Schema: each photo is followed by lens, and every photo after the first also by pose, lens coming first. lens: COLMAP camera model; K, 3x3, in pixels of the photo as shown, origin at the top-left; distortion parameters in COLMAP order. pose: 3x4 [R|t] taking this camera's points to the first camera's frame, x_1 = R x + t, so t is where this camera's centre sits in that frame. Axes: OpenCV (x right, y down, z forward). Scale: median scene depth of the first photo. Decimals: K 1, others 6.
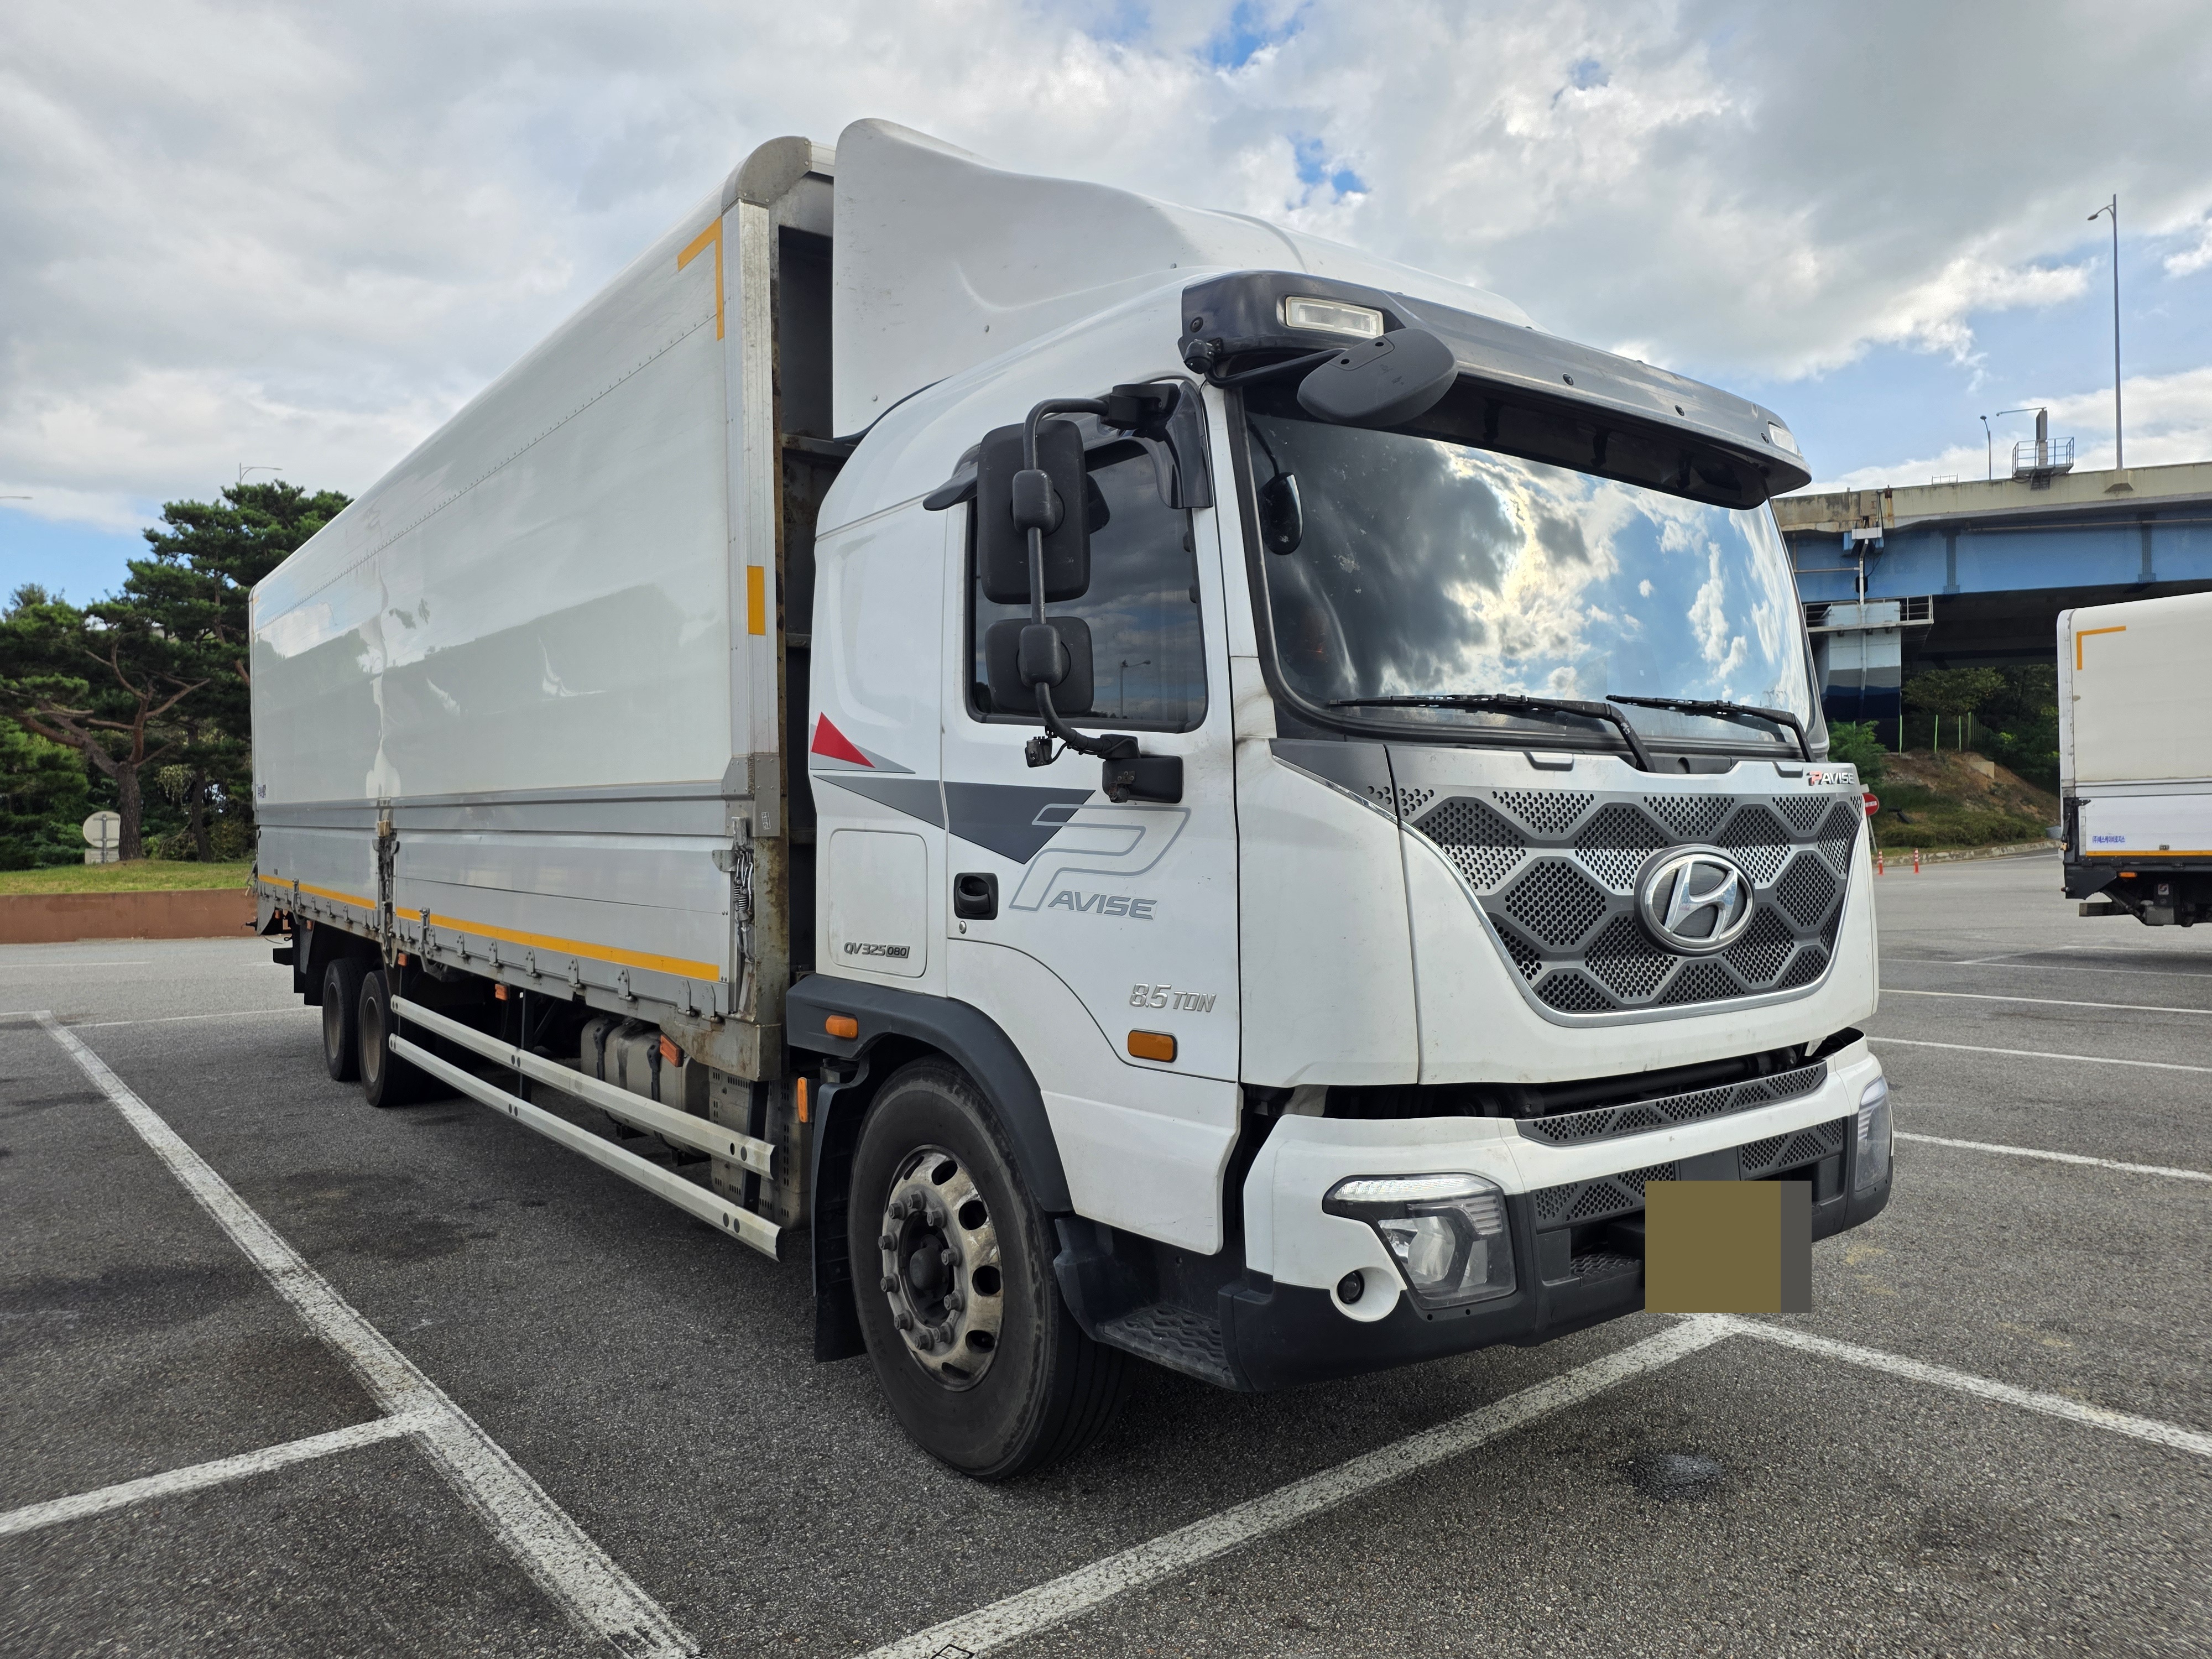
lens RADIAL K [[1422.0, 0, 1081.8], [0, 1422.0, 817.8], [0, 0, 1]] dist [0.042508, -0.026516]
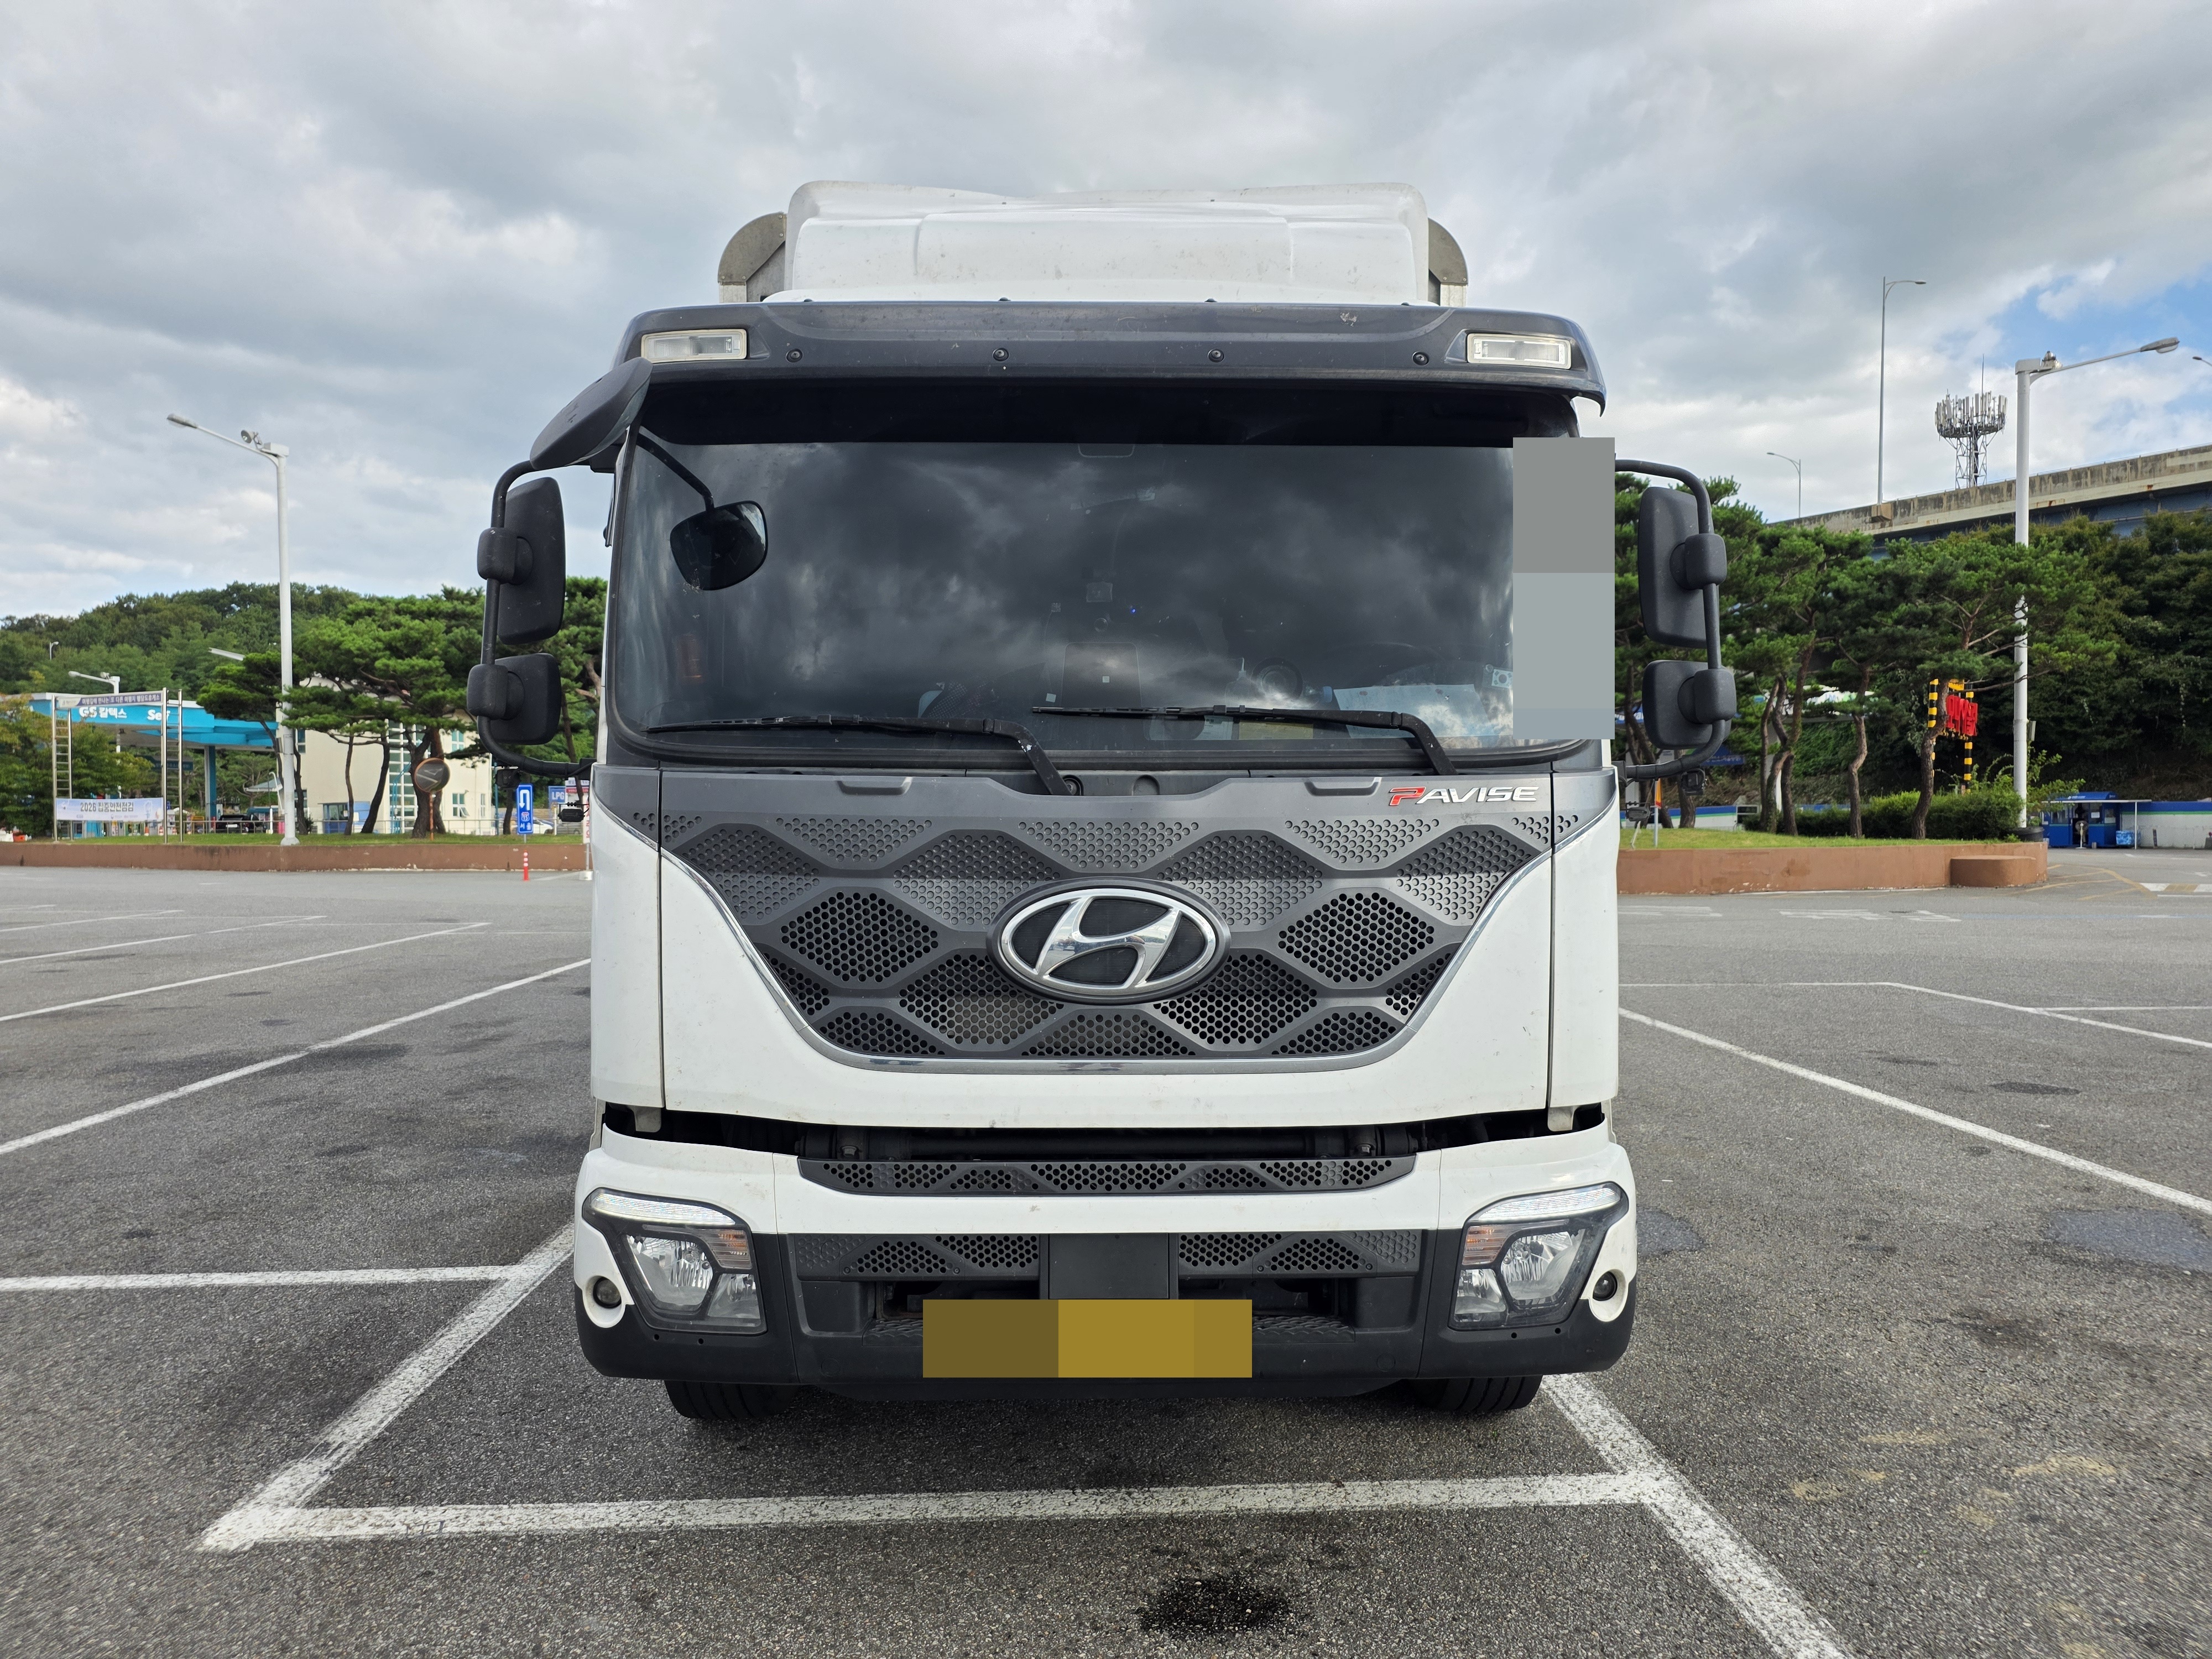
lens RADIAL K [[1405.6, 0, 1106.0], [0, 1405.6, 829.5], [0, 0, 1]] dist [0.048332, -0.032289]
pose [[0.821497, 0.017468, -0.569946, 0.864617], [-0.000350, 0.999546, 0.030131, -0.033233], [0.570213, -0.024552, 0.821130, 0.292951]]
